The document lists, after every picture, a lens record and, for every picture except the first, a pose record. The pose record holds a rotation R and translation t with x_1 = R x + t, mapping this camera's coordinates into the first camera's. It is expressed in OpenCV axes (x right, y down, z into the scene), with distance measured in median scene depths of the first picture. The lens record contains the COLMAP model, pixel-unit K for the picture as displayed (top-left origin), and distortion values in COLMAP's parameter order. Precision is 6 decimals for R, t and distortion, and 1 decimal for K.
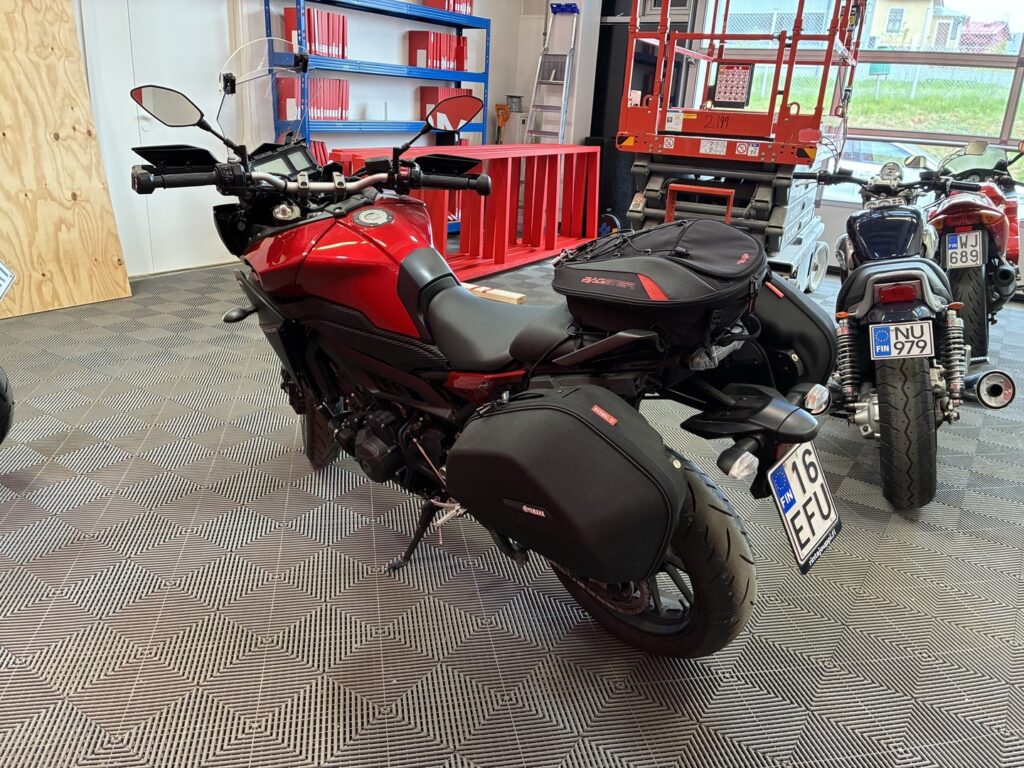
lens RADIAL K [[795.6, 0, 512.0], [0, 795.6, 384.0], [0, 0, 1]] dist [0.009146, -0.001092]
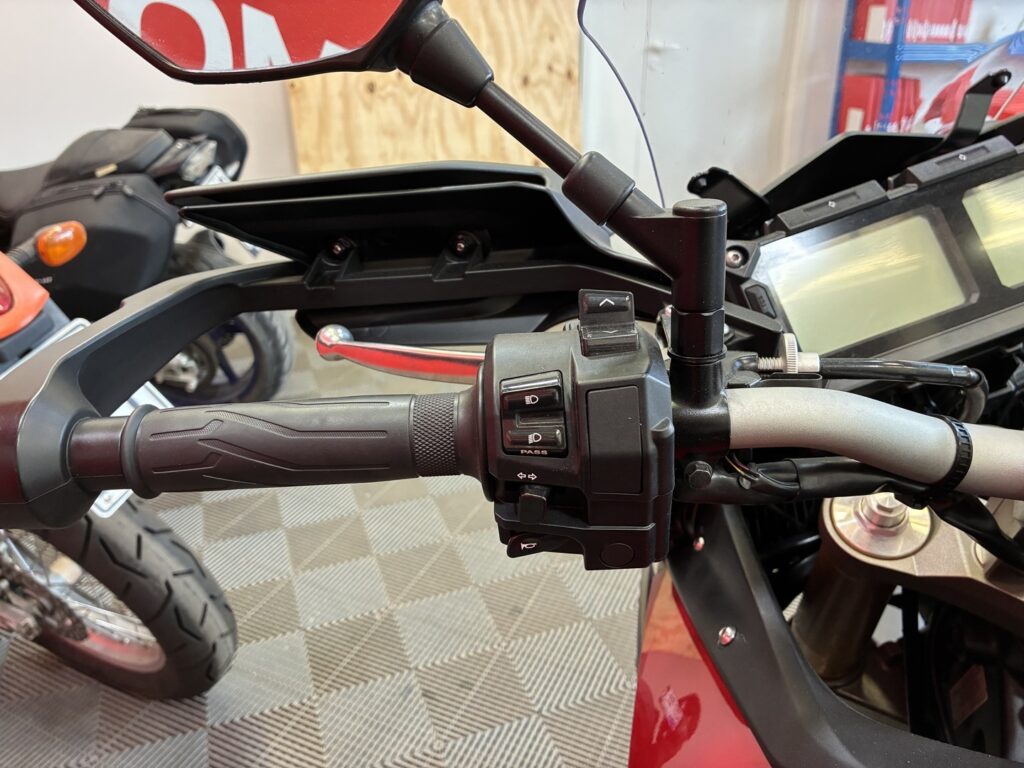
lens RADIAL K [[795.6, 0, 512.0], [0, 795.6, 384.0], [0, 0, 1]] dist [0.009146, -0.001092]
pose [[0.807132, 0.198455, -0.556015, -0.133095], [-0.155465, 0.980014, 0.124111, -0.131653], [0.569533, -0.013733, 0.821854, 0.407587]]
